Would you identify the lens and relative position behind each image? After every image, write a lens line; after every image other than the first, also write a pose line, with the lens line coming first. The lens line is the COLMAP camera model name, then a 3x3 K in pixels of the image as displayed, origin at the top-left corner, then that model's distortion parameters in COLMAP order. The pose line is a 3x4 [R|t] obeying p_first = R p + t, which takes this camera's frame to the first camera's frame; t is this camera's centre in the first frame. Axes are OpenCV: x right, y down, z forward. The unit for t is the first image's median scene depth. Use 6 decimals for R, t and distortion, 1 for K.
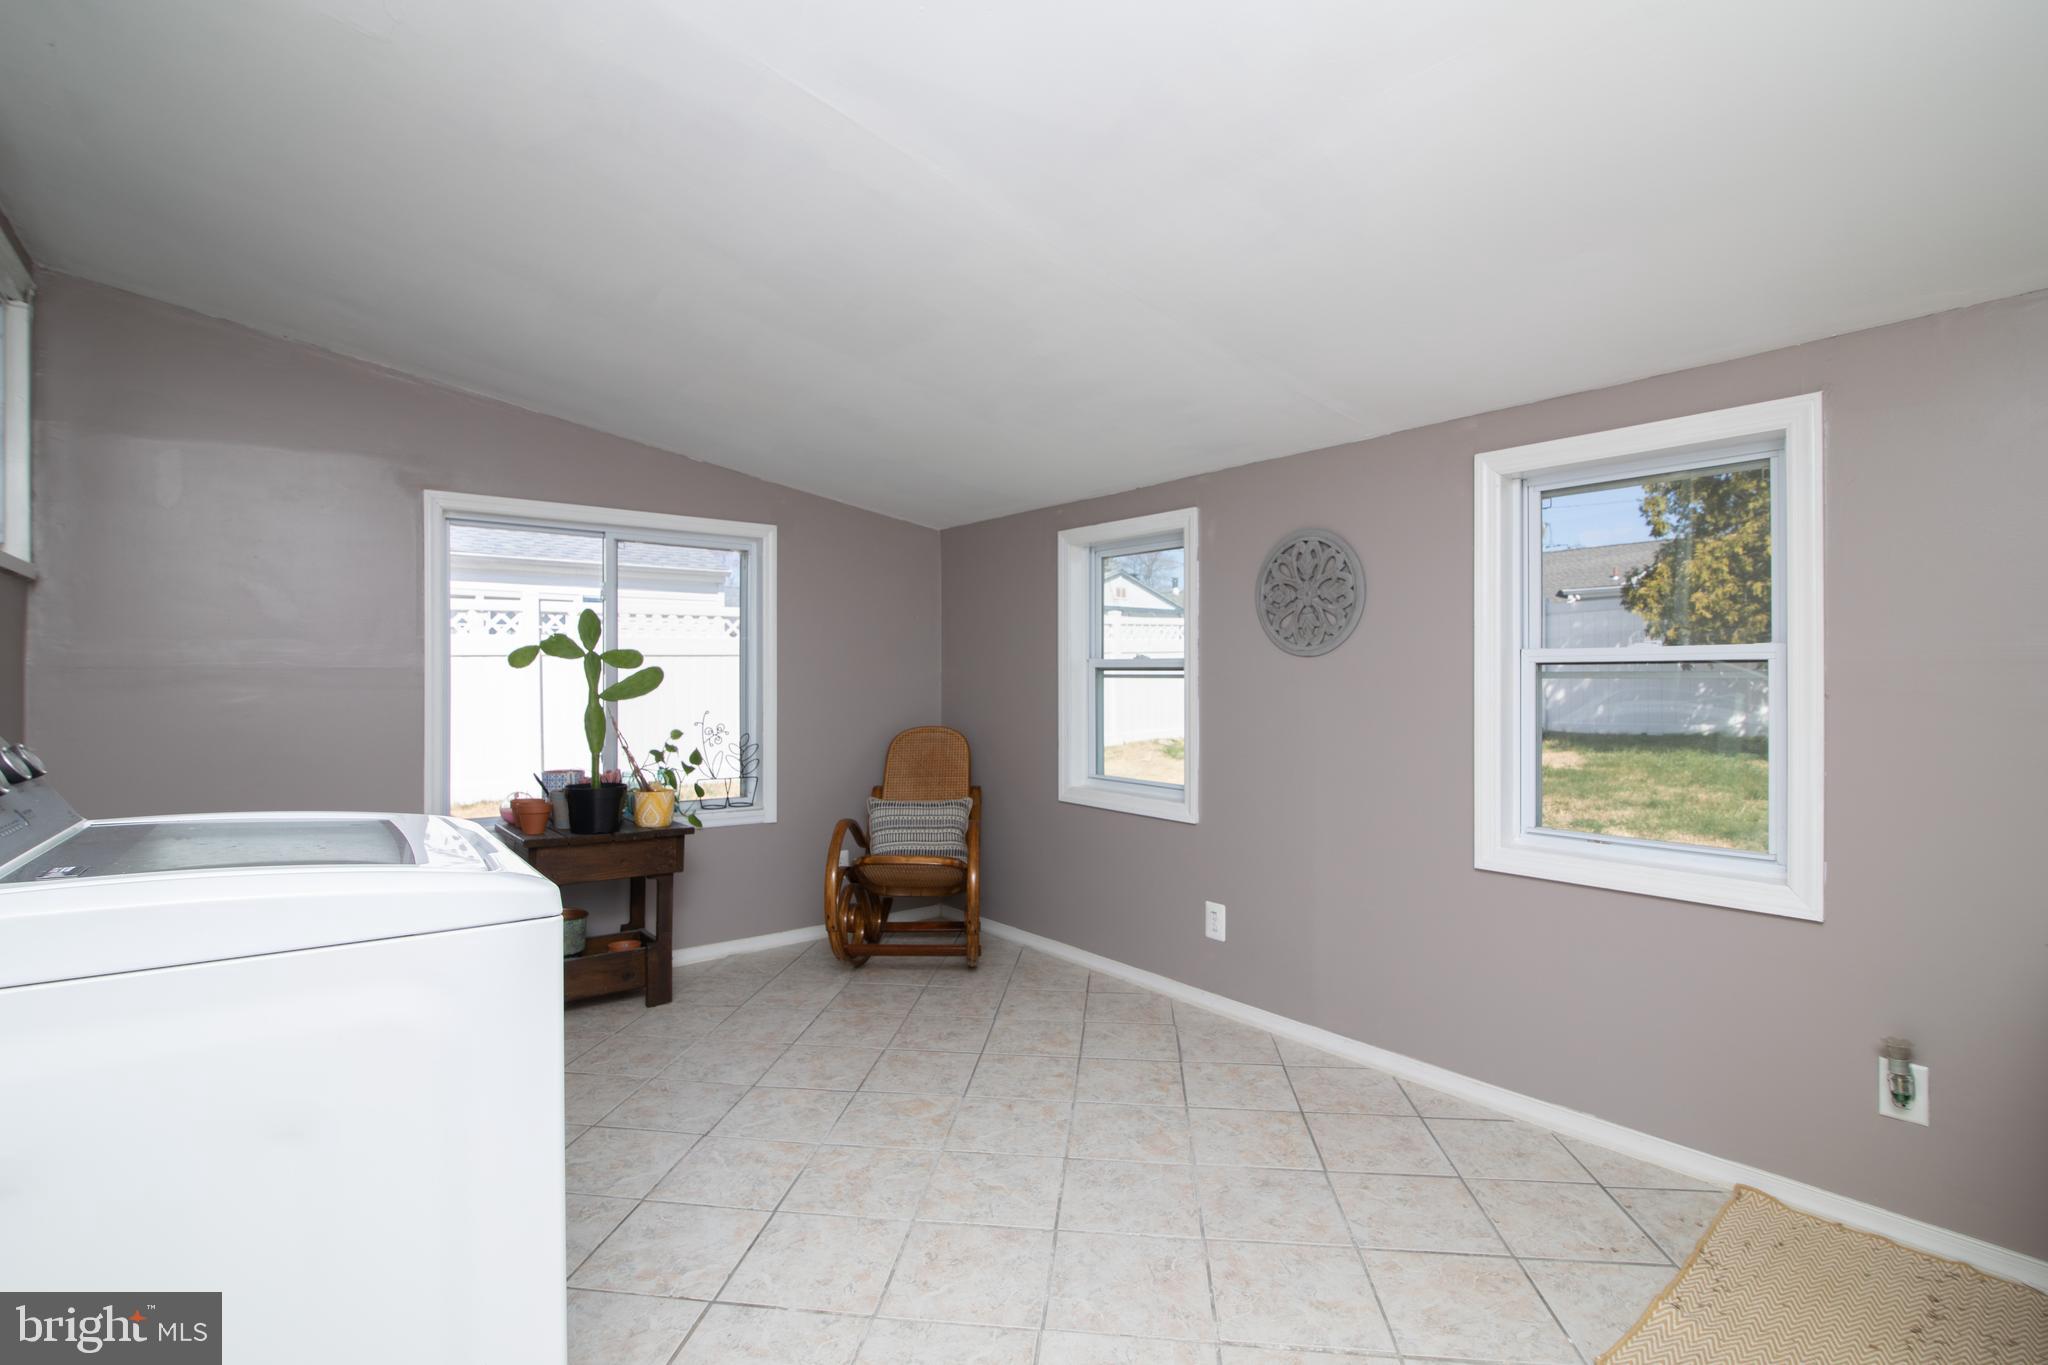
lens RADIAL K [[937.4, 0, 1027.8], [0, 937.4, 679.1], [0, 0, 1]] dist [-0.017925, 0.000676]
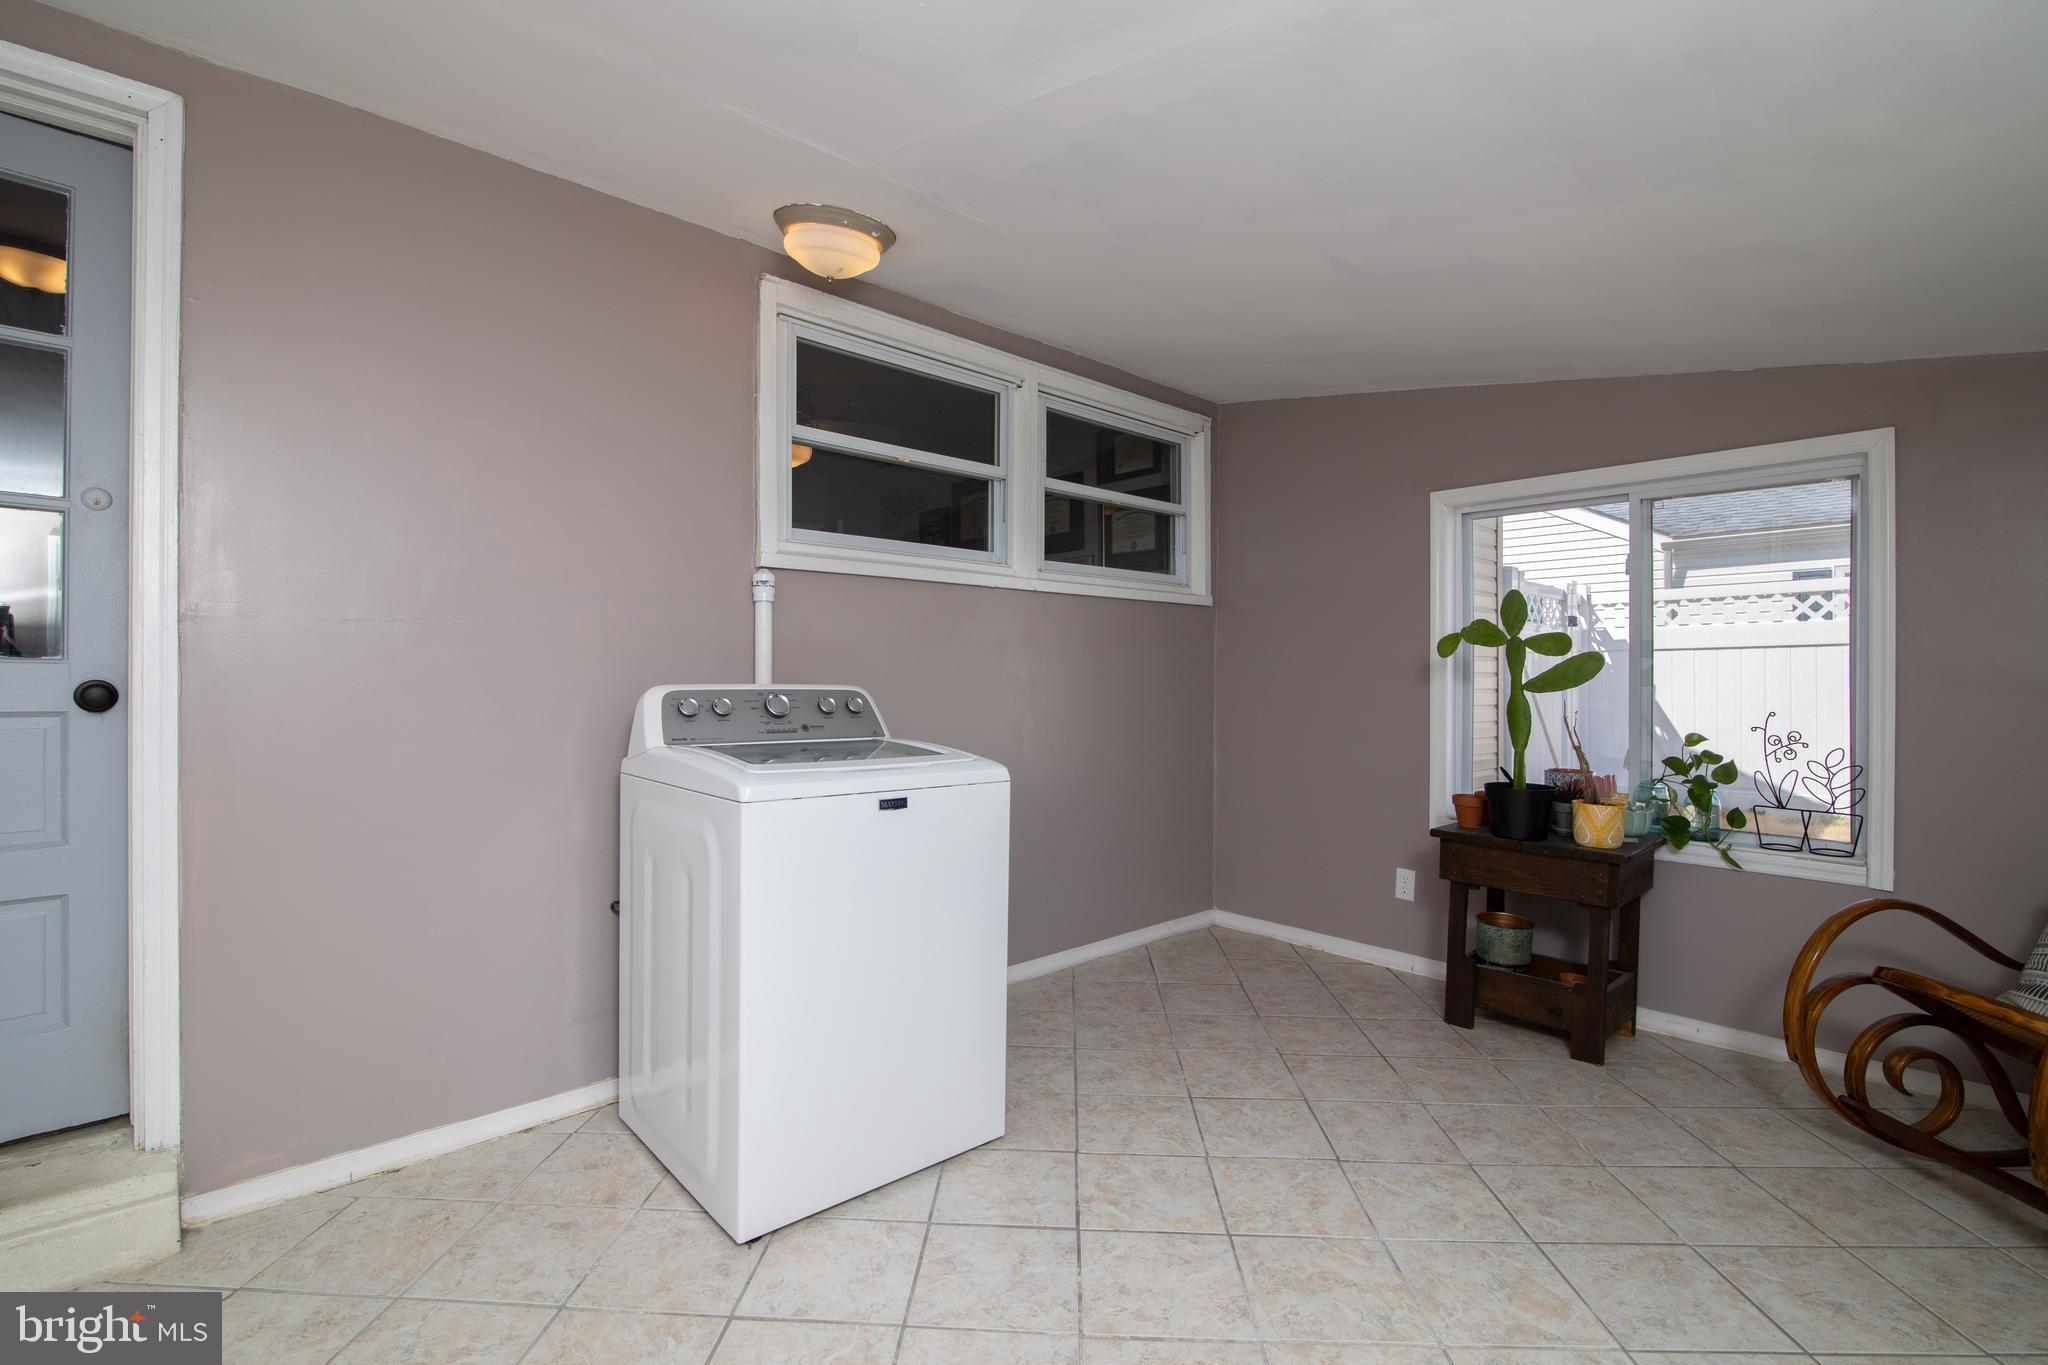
lens RADIAL K [[937.4, 0, 1028.3], [0, 937.4, 682.4], [0, 0, 1]] dist [-0.017925, 0.000676]
pose [[0.065558, 0.001480, -0.997848, 0.395704], [-0.002017, 0.999997, 0.001351, 0.013733], [0.997847, 0.001924, 0.065560, 0.459136]]
